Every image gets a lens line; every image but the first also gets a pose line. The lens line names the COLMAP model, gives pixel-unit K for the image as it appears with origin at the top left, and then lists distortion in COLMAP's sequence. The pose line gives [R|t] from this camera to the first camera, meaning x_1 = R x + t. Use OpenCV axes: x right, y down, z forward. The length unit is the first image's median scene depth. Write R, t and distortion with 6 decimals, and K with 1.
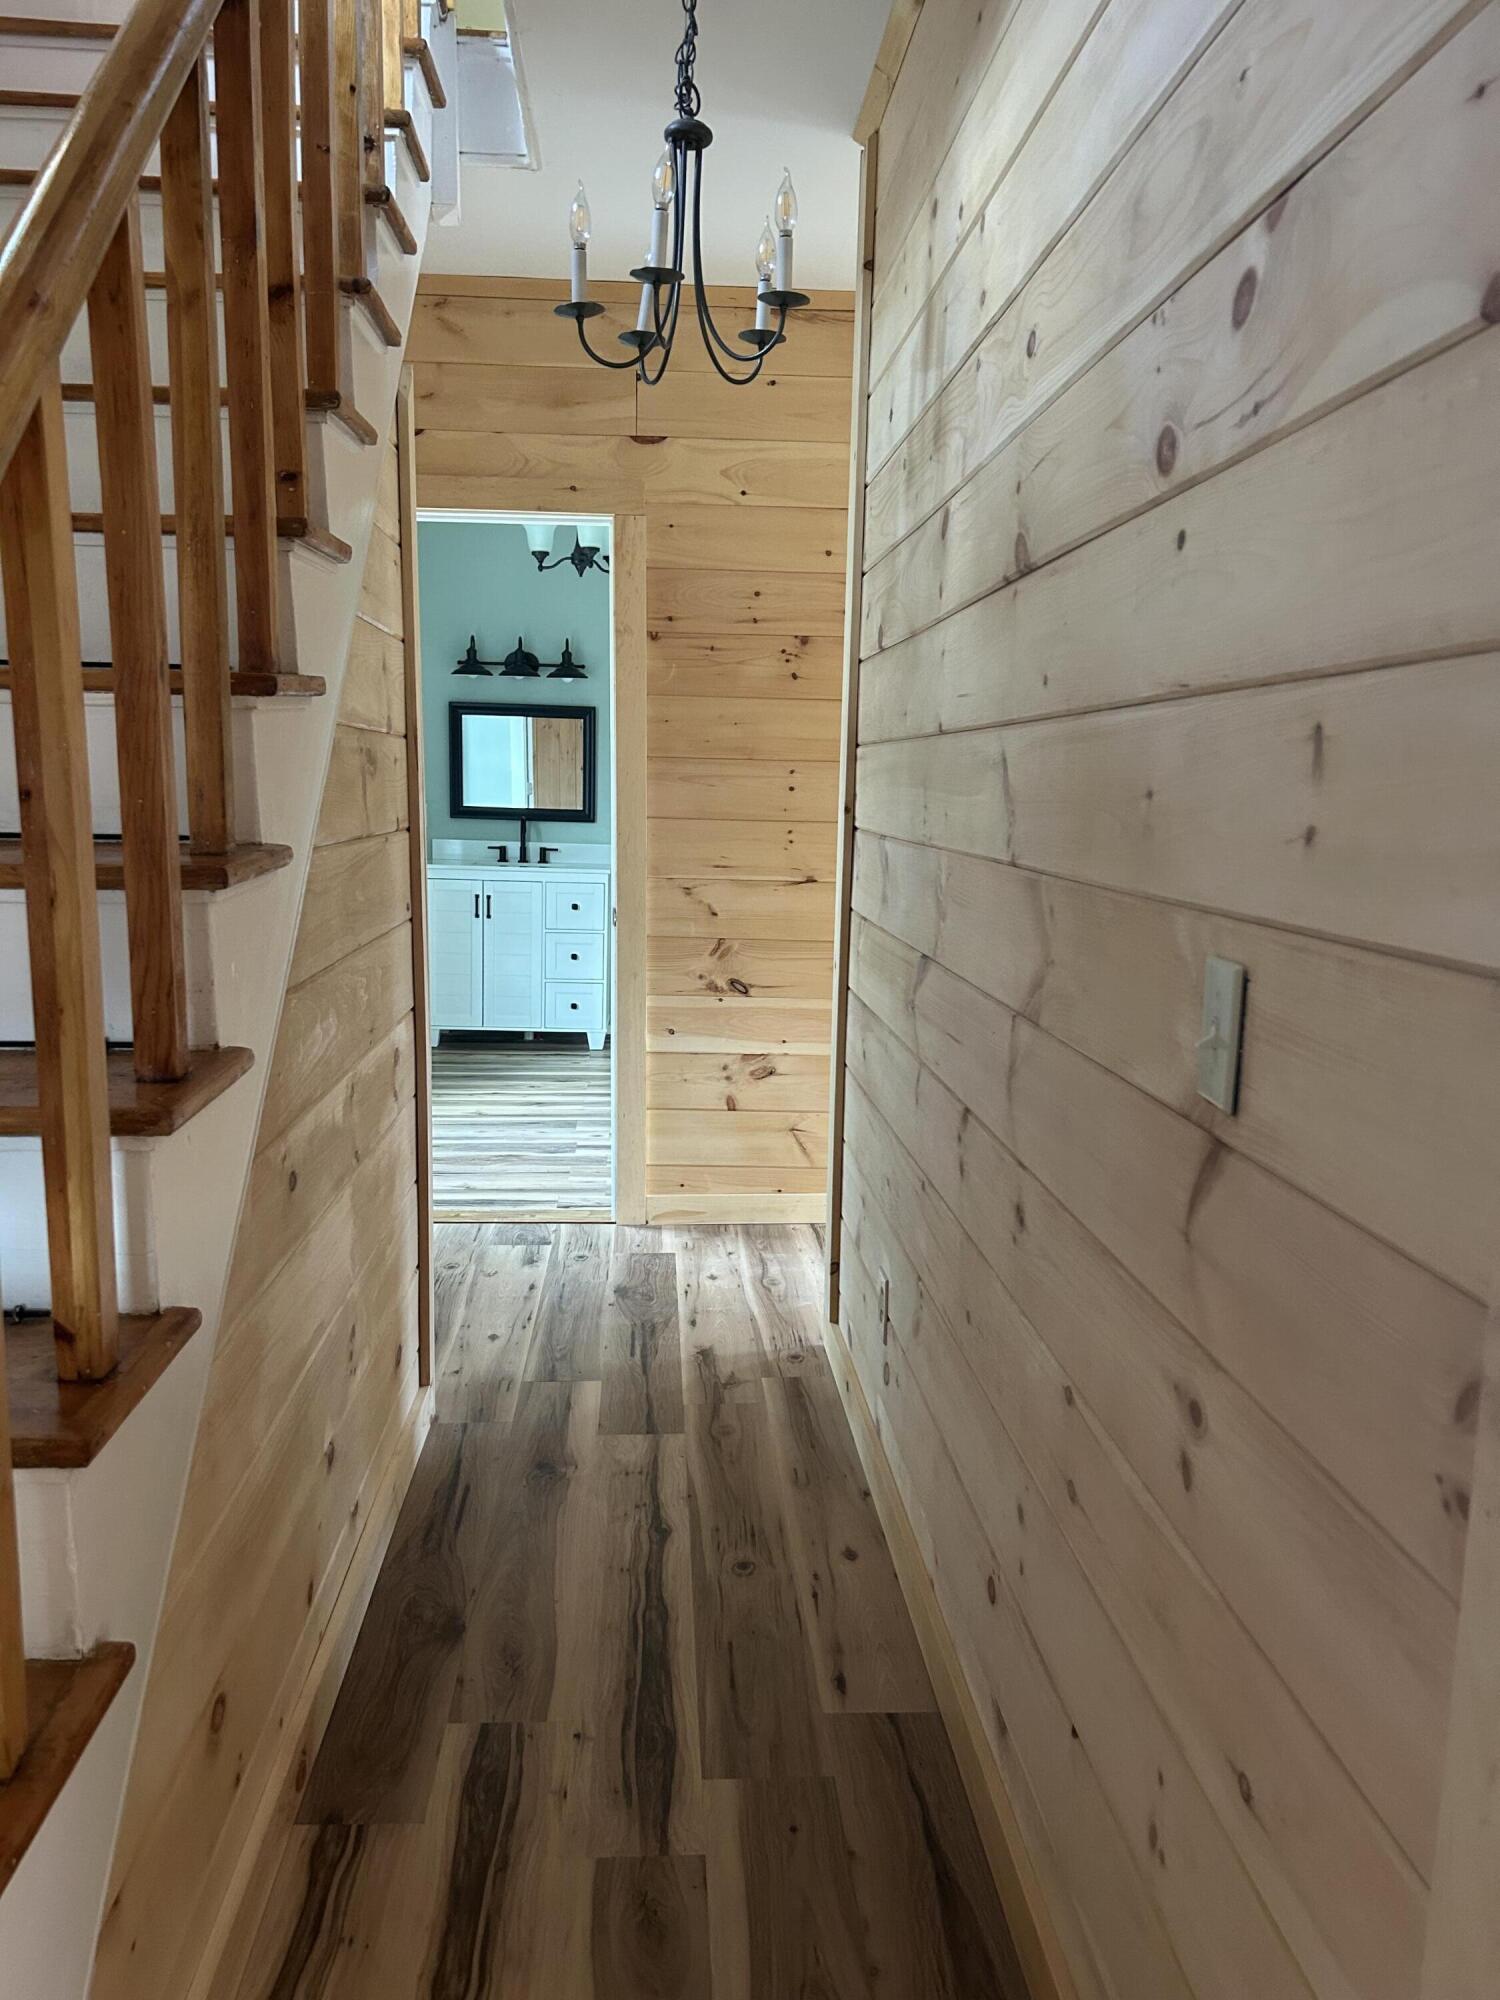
lens RADIAL K [[1508.5, 0, 746.3], [0, 1508.5, 1043.6], [0, 0, 1]] dist [0.038798, -0.054224]
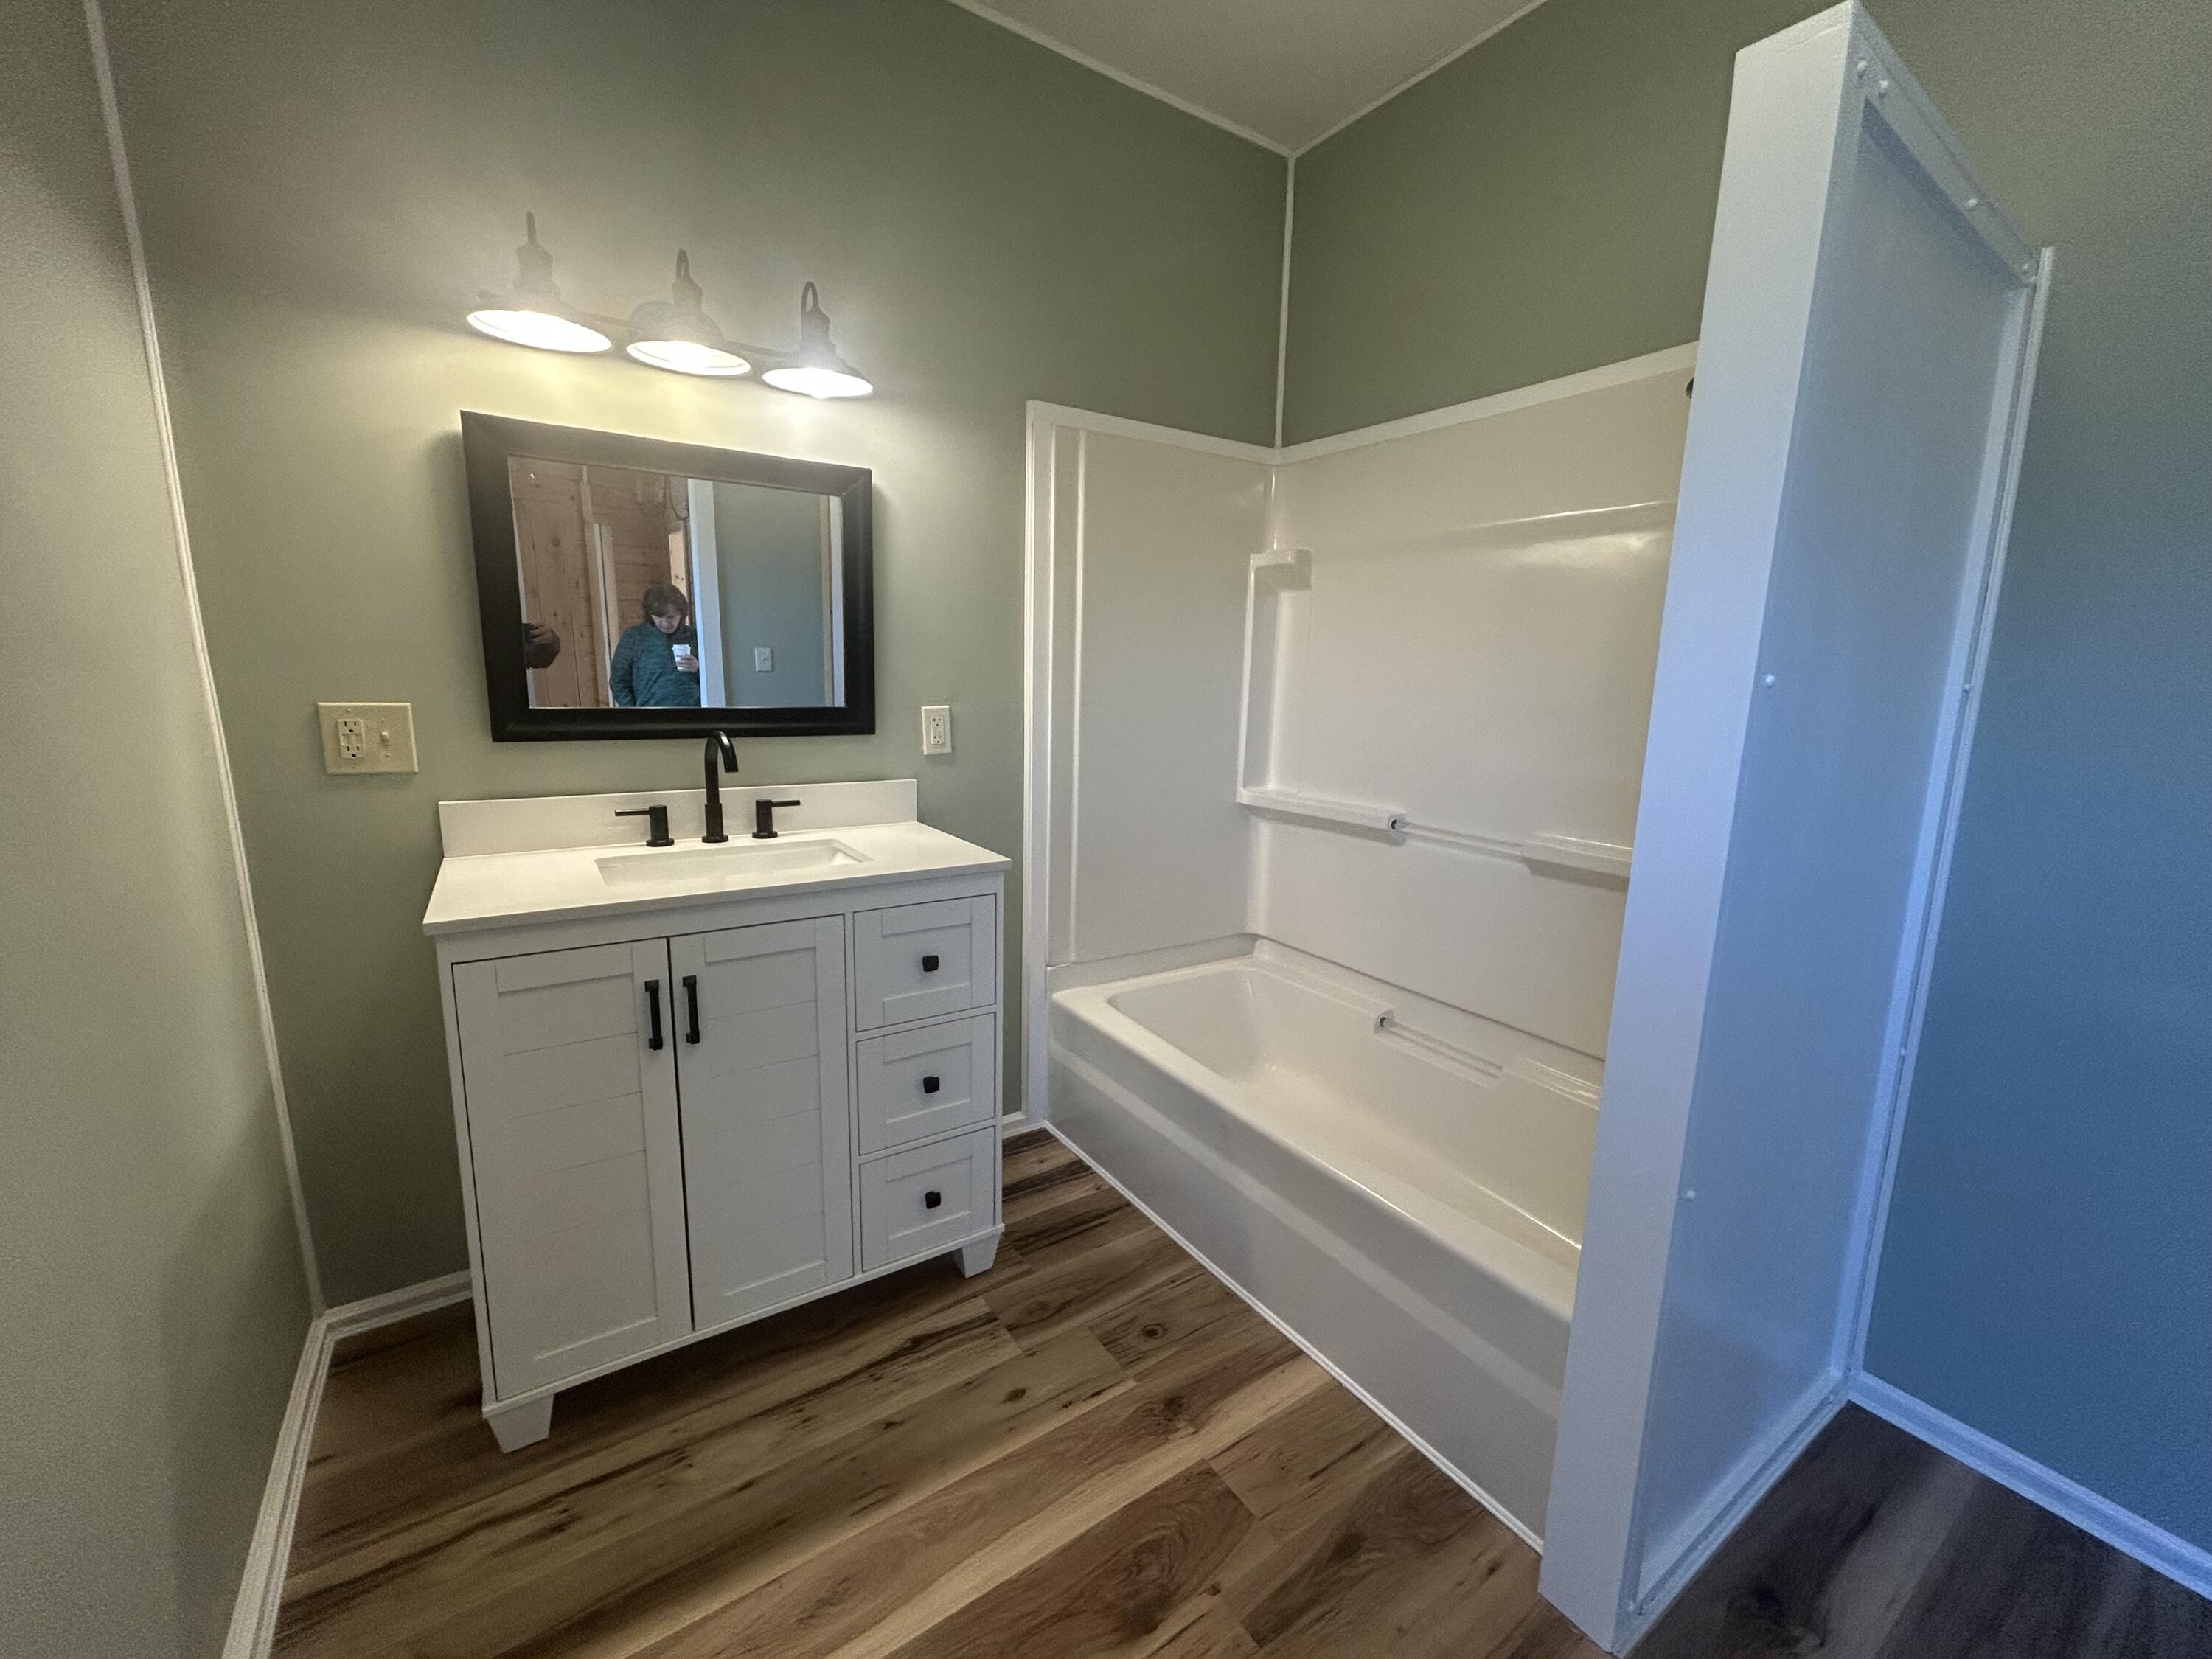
lens RADIAL K [[898.0, 0, 1107.5], [0, 898.0, 820.8], [0, 0, 1]] dist [-0.002752, 0.001328]
pose [[0.864001, -0.096956, 0.494067, -0.323956], [0.088061, 0.995258, 0.041313, -0.232191], [-0.495730, 0.007814, 0.868442, 1.358245]]
